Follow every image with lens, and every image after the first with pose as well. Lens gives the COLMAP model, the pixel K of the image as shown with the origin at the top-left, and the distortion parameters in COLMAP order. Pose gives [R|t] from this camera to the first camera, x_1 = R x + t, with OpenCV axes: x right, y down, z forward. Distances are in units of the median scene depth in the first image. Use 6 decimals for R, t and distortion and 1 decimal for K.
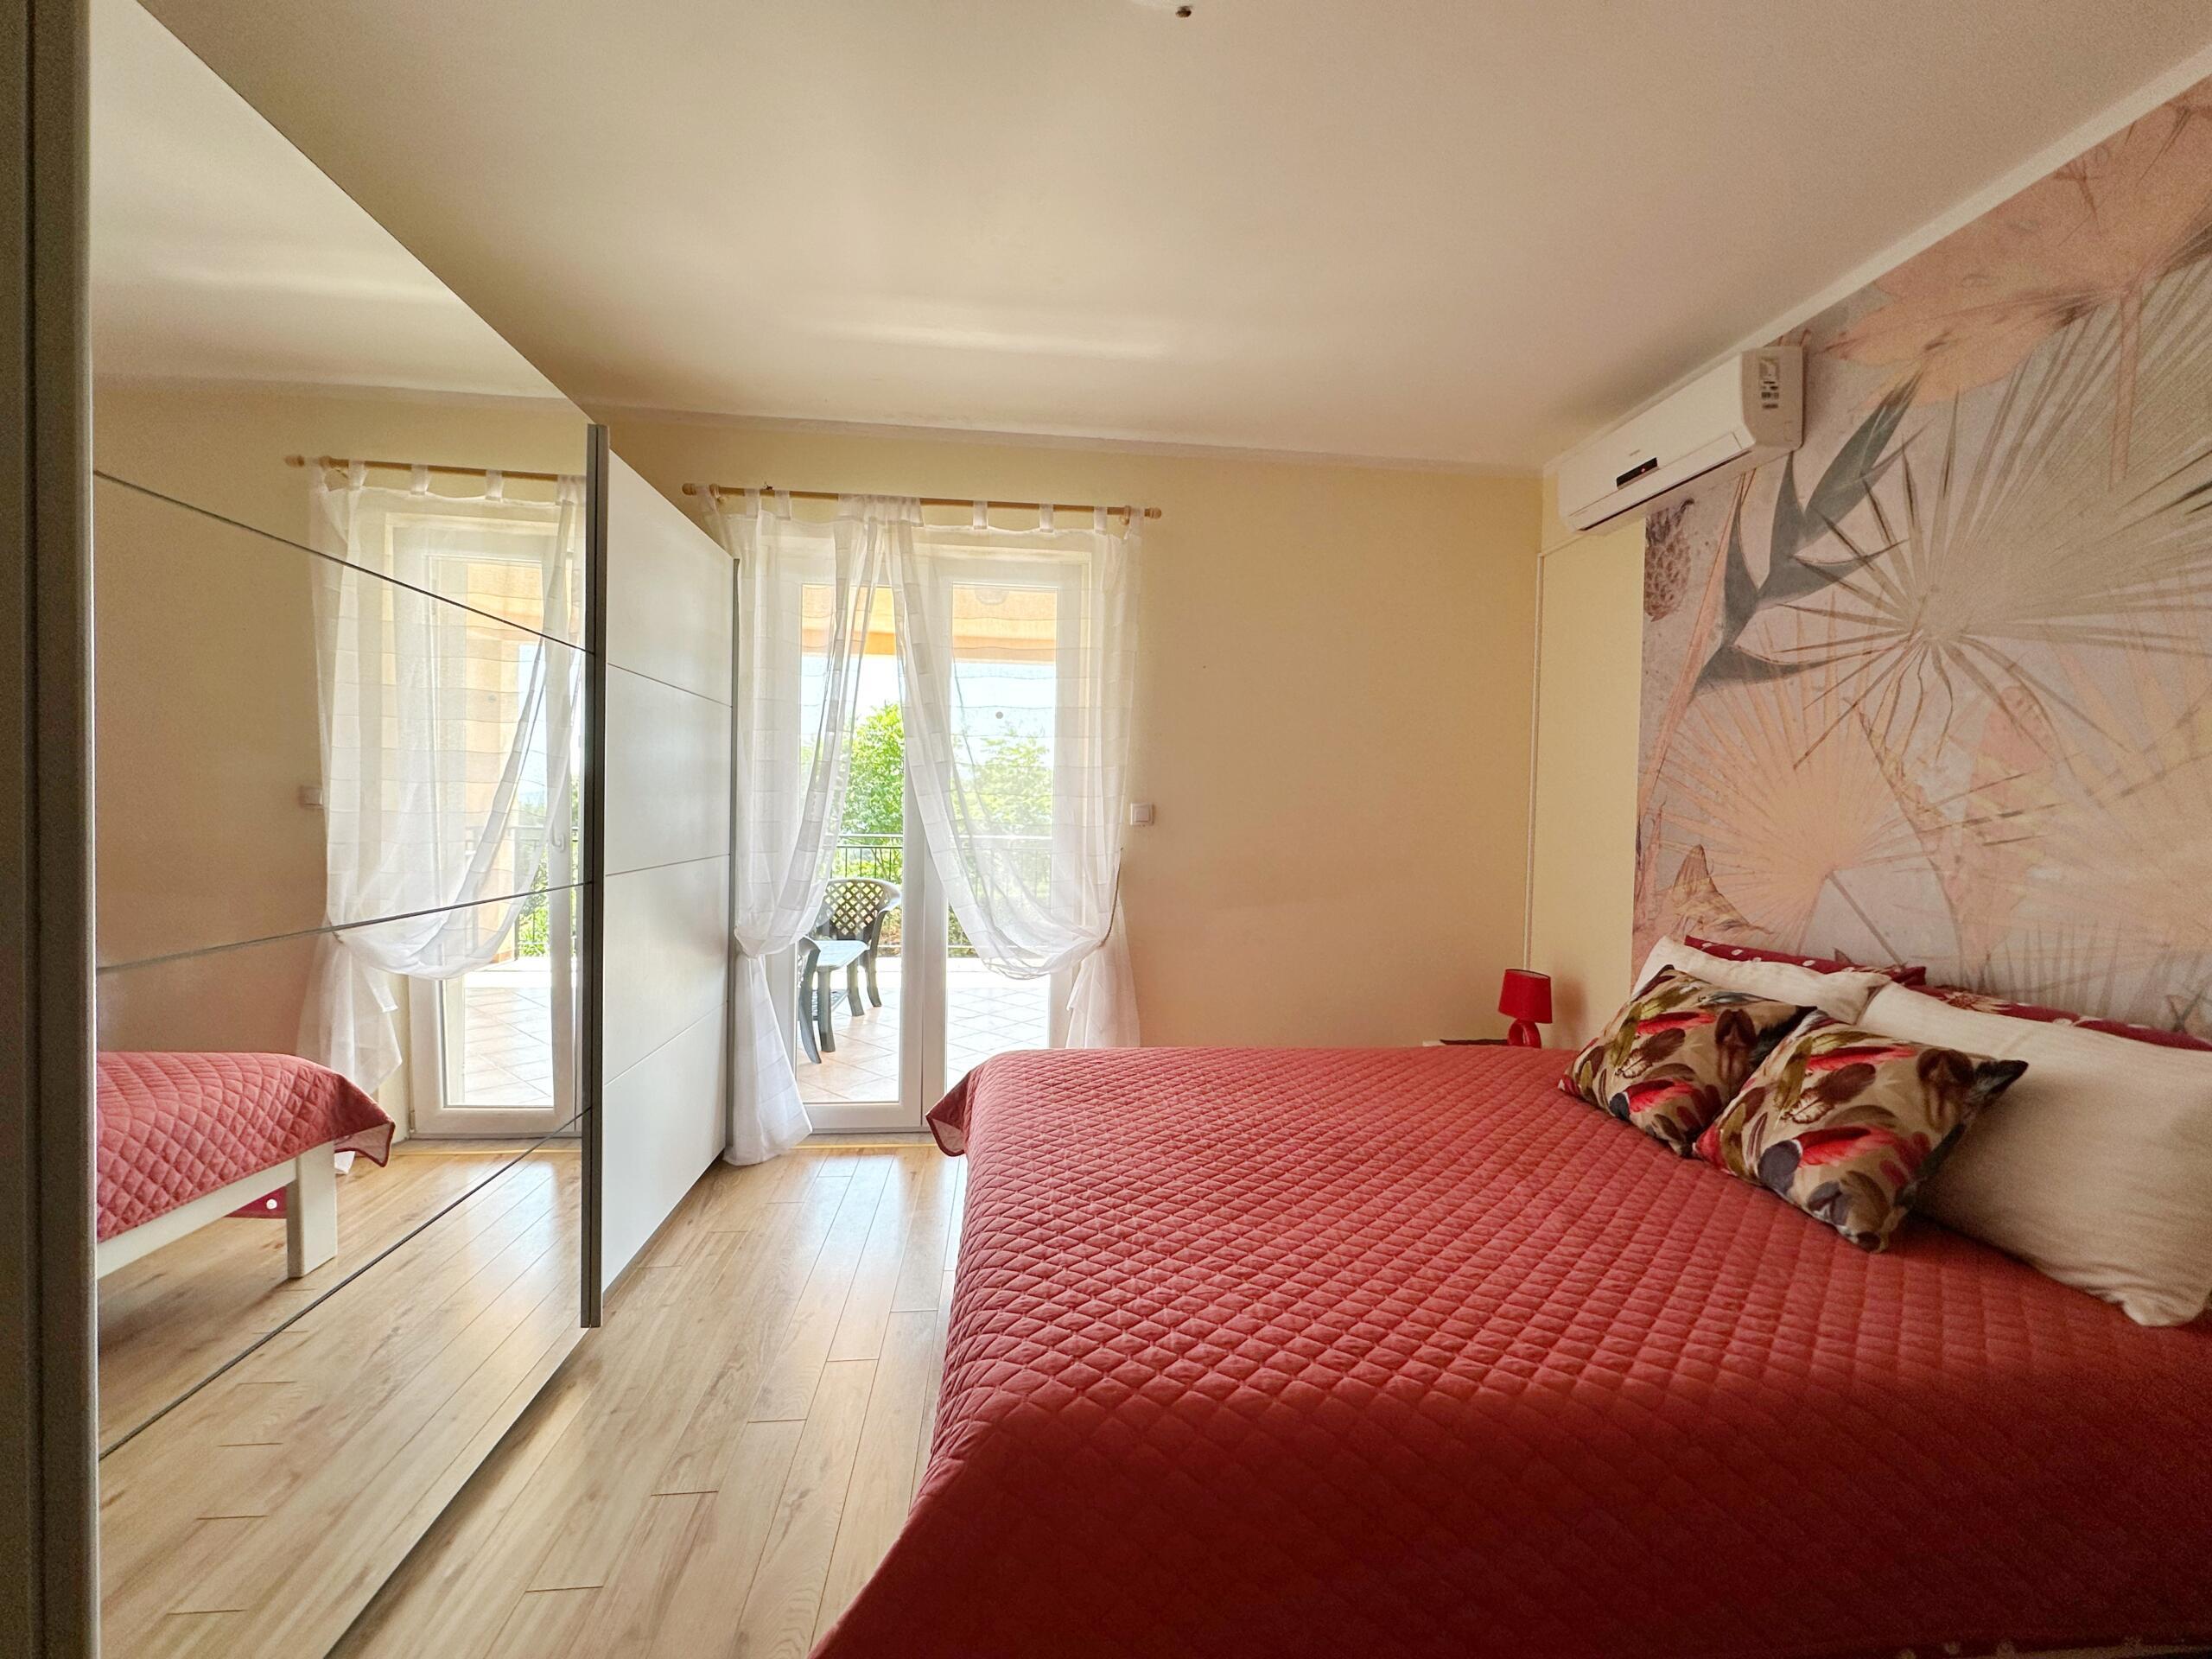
lens RADIAL K [[887.3, 0, 1100.6], [0, 887.3, 827.9], [0, 0, 1]] dist [-0.000678, 0.000179]
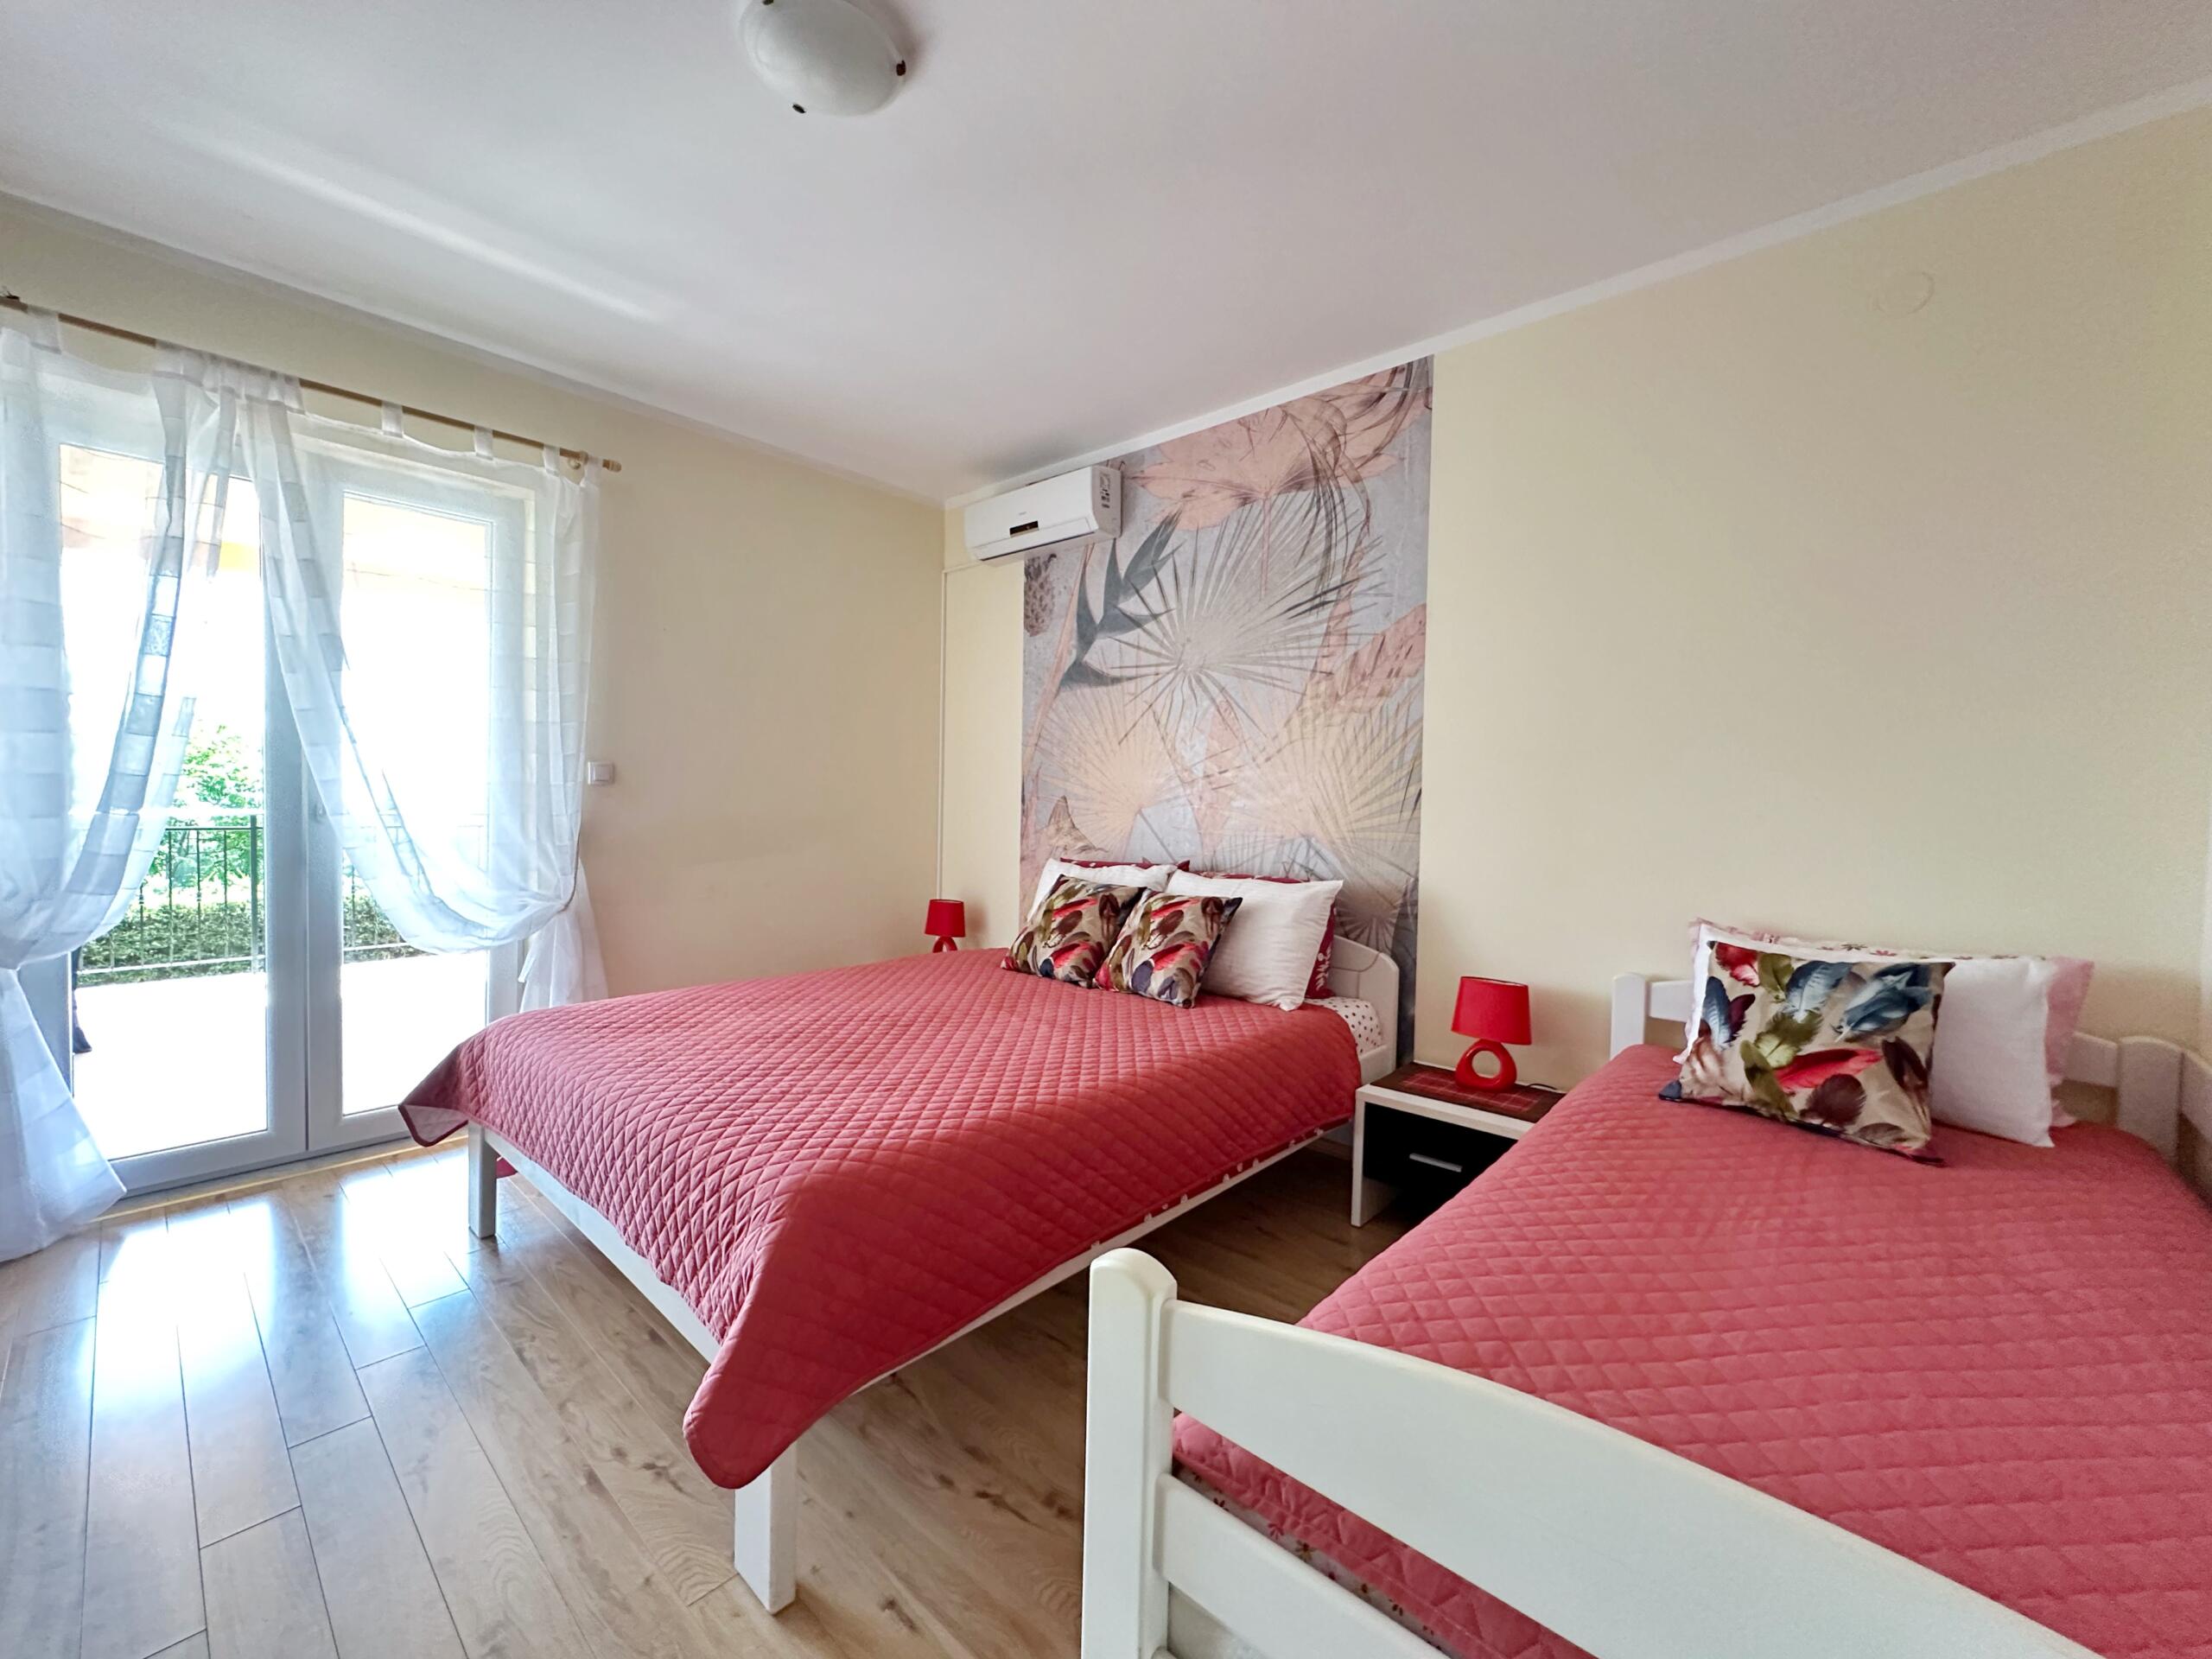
lens RADIAL K [[887.3, 0, 1100.6], [0, 887.3, 827.9], [0, 0, 1]] dist [-0.000678, 0.000179]
pose [[0.743704, -0.028223, 0.667912, -0.313141], [0.012033, 0.999512, 0.028837, 0.037578], [-0.668400, -0.013409, 0.743681, -0.149555]]
